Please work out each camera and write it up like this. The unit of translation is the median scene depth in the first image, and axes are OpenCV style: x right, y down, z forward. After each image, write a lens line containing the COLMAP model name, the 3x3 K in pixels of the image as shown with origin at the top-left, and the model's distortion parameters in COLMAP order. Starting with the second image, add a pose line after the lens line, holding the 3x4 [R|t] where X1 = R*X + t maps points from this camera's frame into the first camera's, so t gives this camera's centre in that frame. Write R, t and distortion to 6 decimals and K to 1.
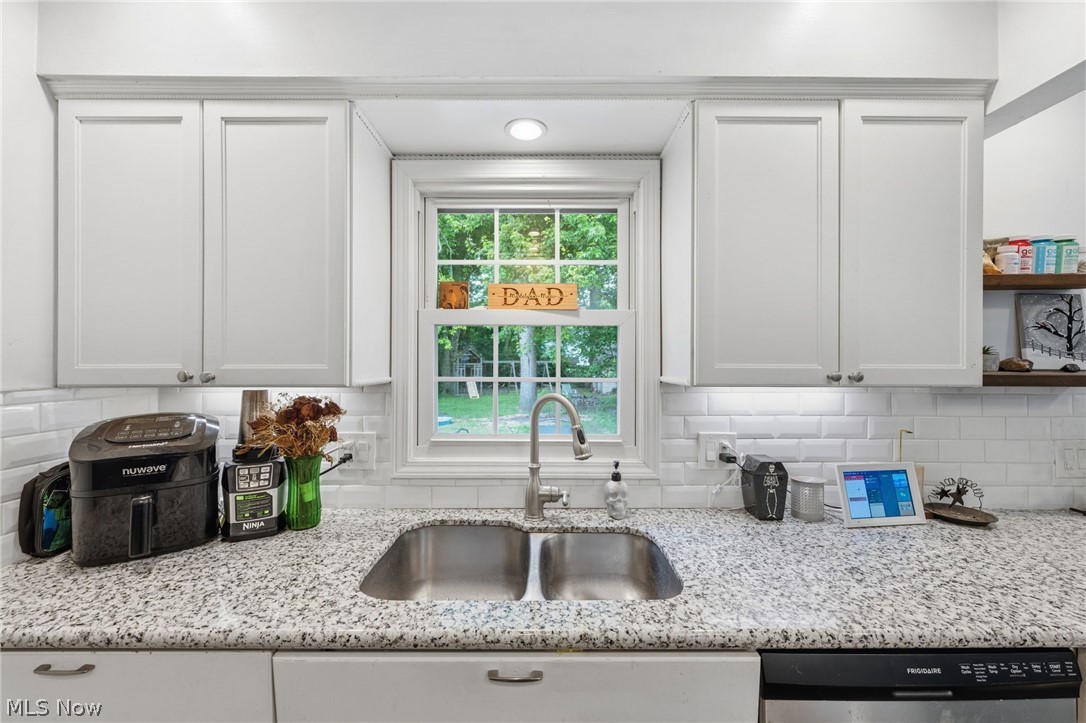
lens RADIAL K [[429.7, 0, 543.0], [0, 429.7, 361.5], [0, 0, 1]] dist [-0.001510, 0.000187]
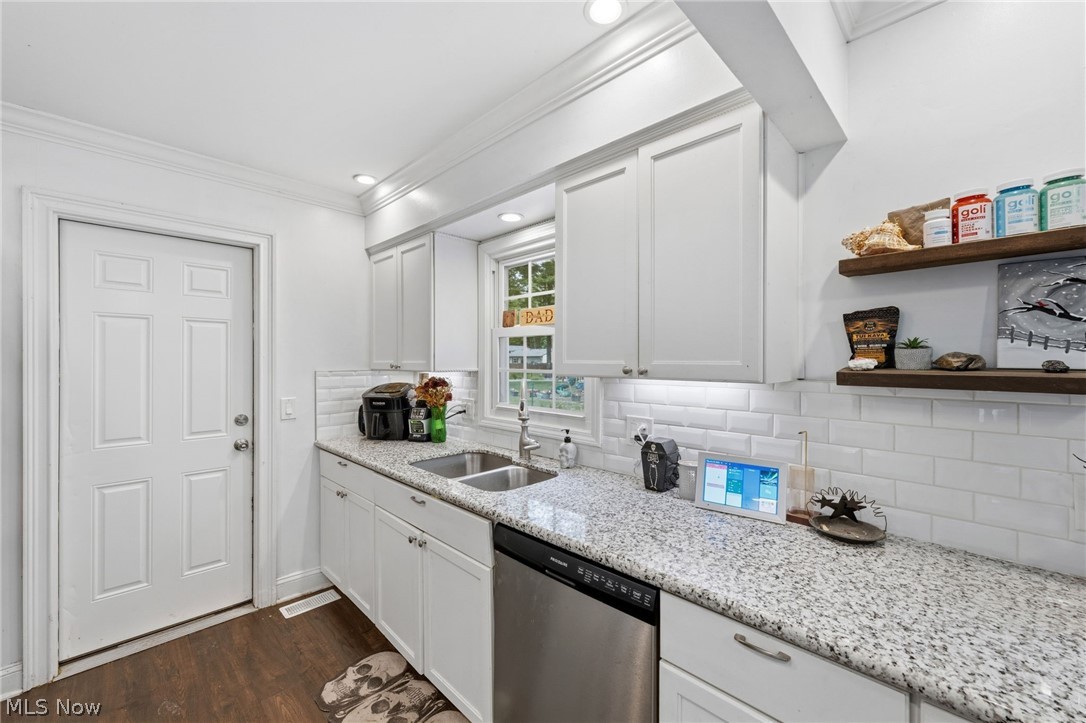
lens RADIAL K [[429.7, 0, 543.0], [0, 429.7, 361.5], [0, 0, 1]] dist [-0.001510, 0.000187]
pose [[0.709586, 0.000957, -0.704619, 1.162594], [0.004380, 0.999974, 0.005769, -0.000441], [0.704606, -0.007180, 0.709563, -0.071892]]
